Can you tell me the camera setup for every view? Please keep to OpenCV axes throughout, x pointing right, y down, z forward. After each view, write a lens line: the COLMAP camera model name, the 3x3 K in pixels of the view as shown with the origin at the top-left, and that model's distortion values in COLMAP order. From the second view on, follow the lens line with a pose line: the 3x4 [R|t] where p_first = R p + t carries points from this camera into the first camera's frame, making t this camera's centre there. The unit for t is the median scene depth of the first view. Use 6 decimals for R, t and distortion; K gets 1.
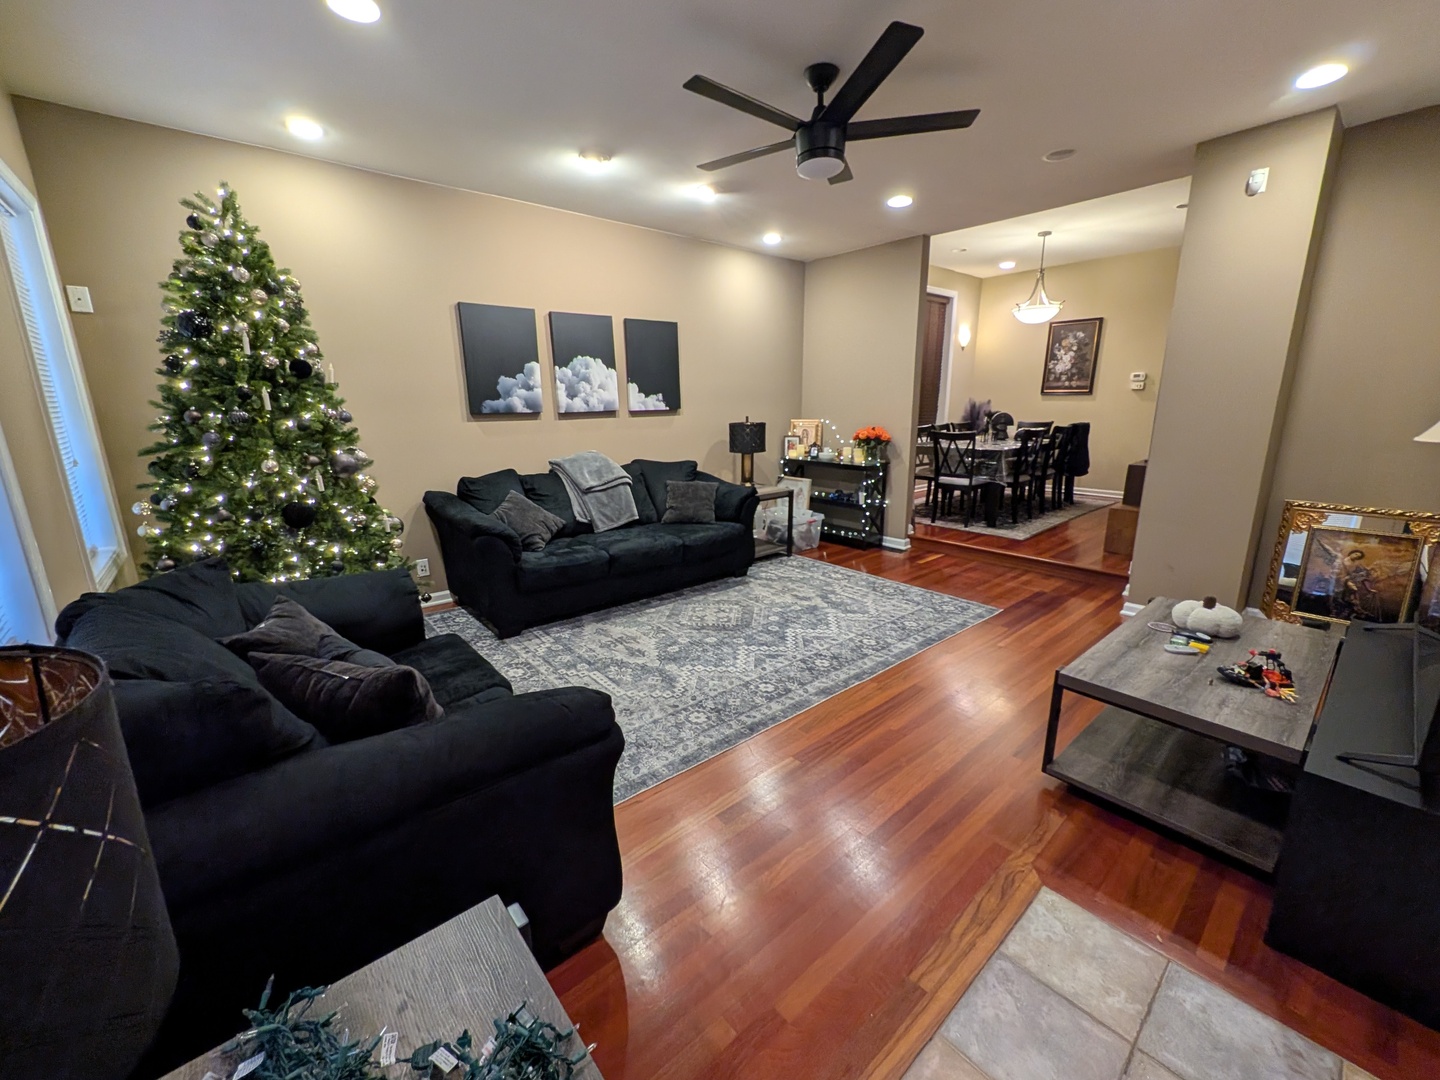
lens RADIAL K [[577.6, 0, 718.9], [0, 577.6, 538.3], [0, 0, 1]] dist [-0.000007, -0.000050]
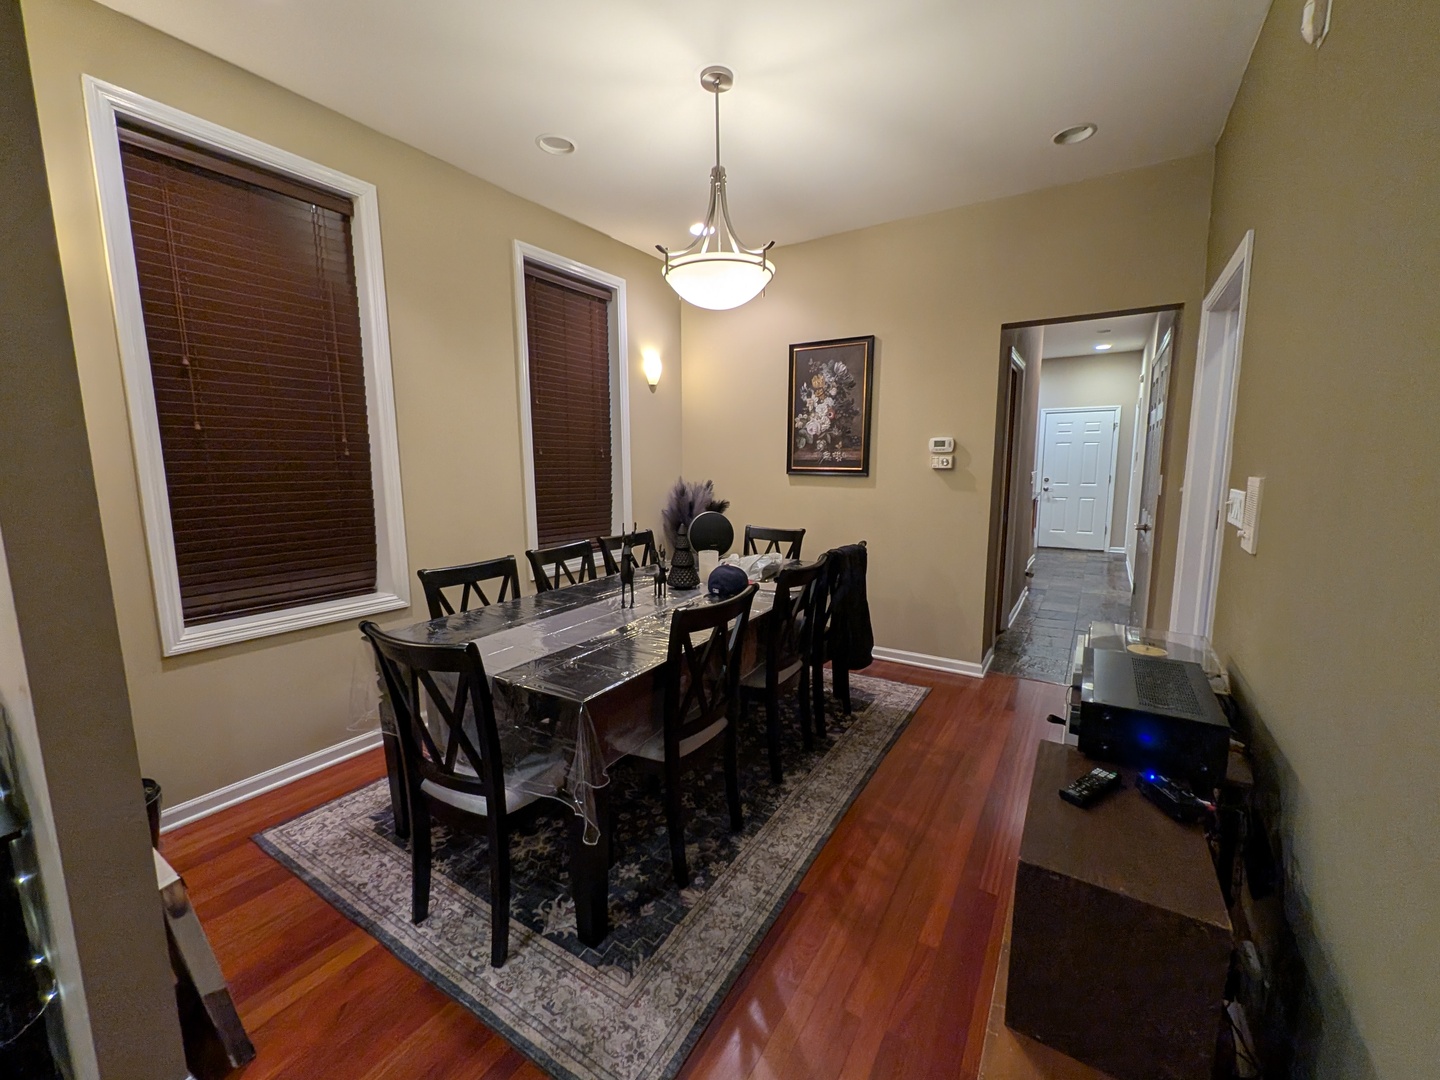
lens RADIAL K [[577.6, 0, 722.4], [0, 577.6, 539.1], [0, 0, 1]] dist [-0.000007, -0.000050]
pose [[0.955853, -0.033568, 0.291922, 0.353230], [0.062294, 0.994022, -0.089670, -0.149401], [-0.287167, 0.103896, 0.952229, 0.527527]]
